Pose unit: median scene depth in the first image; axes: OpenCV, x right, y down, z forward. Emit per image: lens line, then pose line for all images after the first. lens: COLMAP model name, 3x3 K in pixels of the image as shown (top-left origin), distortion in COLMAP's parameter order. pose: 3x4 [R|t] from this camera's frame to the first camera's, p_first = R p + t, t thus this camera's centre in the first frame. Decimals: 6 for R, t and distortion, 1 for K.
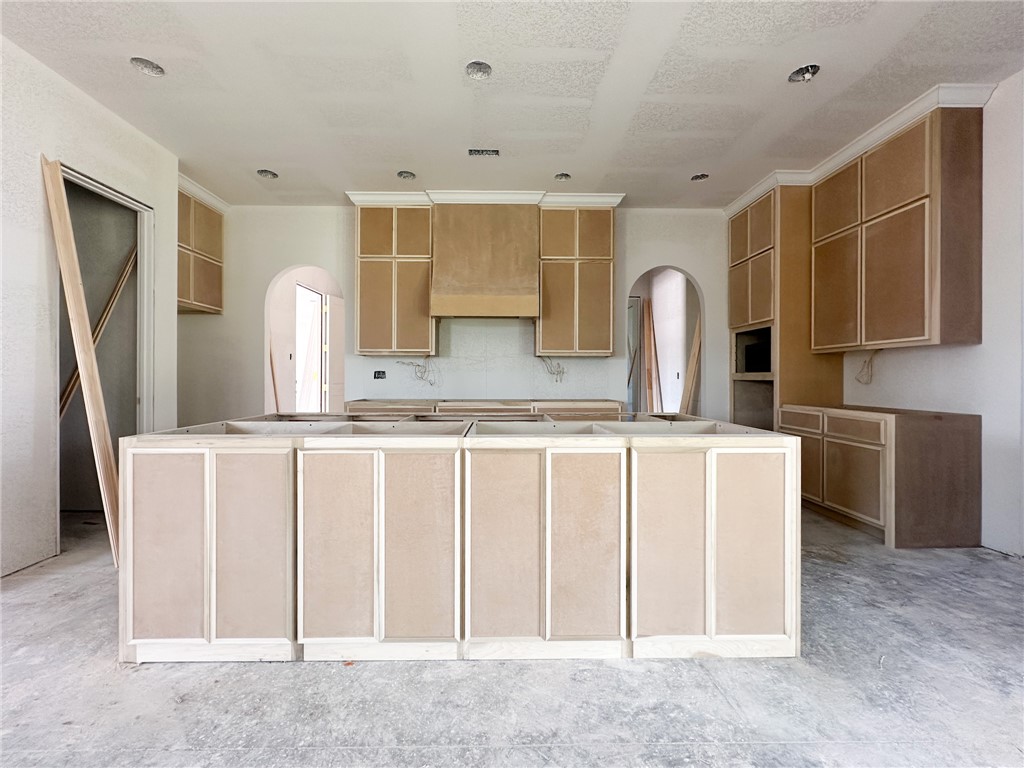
lens RADIAL K [[429.4, 0, 497.0], [0, 429.4, 377.9], [0, 0, 1]] dist [-0.001651, -0.000271]
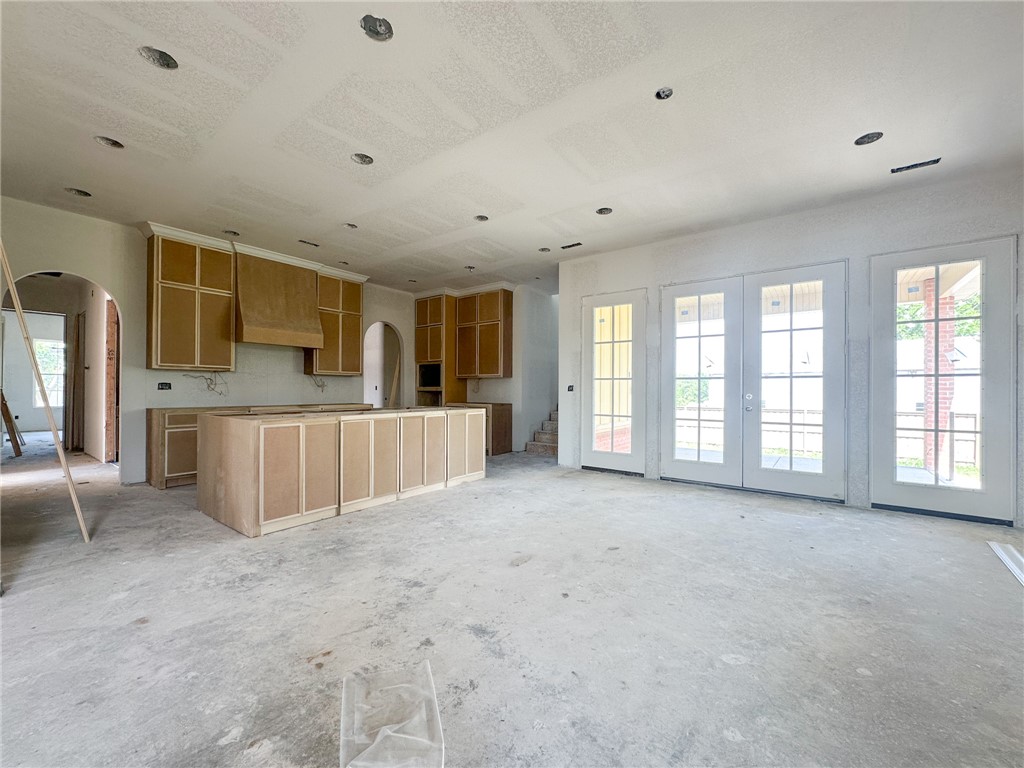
lens RADIAL K [[413.6, 0, 515.9], [0, 413.6, 389.3], [0, 0, 1]] dist [-0.000274, 0.000111]
pose [[0.608002, 0.002319, 0.793932, -0.789986], [-0.002985, 0.999995, -0.000635, -0.001948], [-0.793930, -0.001983, 0.608006, -0.517277]]
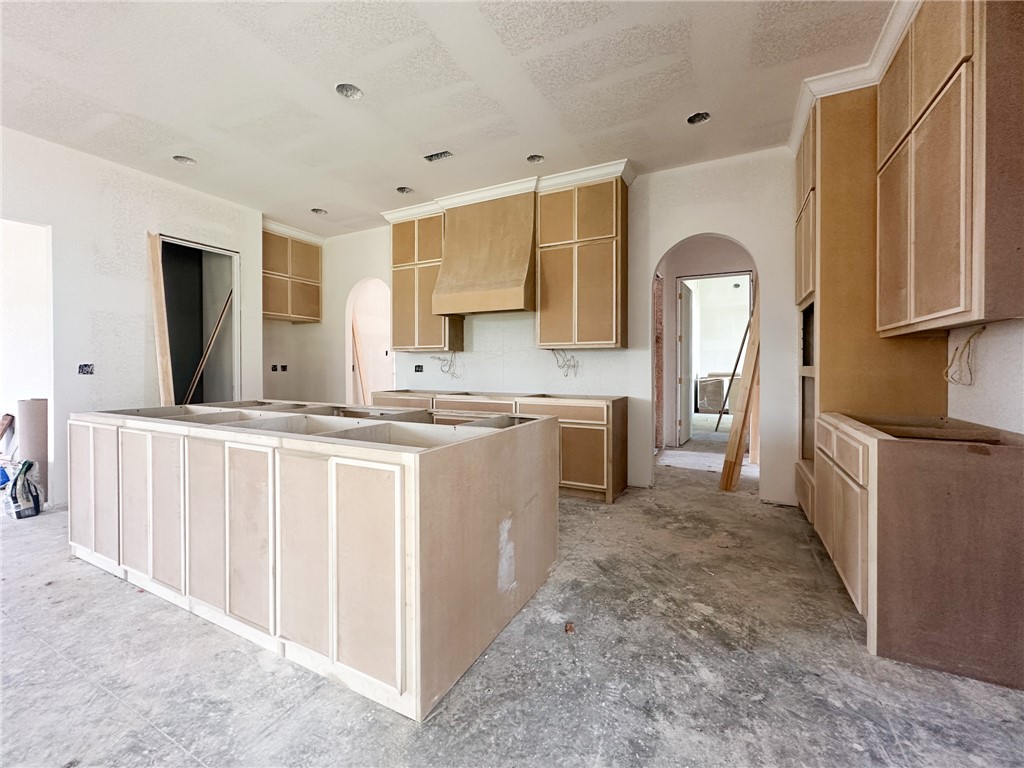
lens RADIAL K [[415.6, 0, 505.3], [0, 415.6, 370.2], [0, 0, 1]] dist [-0.003043, 0.000515]
pose [[0.885211, 0.001810, -0.465186, 0.607075], [0.001058, 0.999982, 0.005904, -0.013010], [0.465189, -0.005718, 0.885193, 0.189459]]
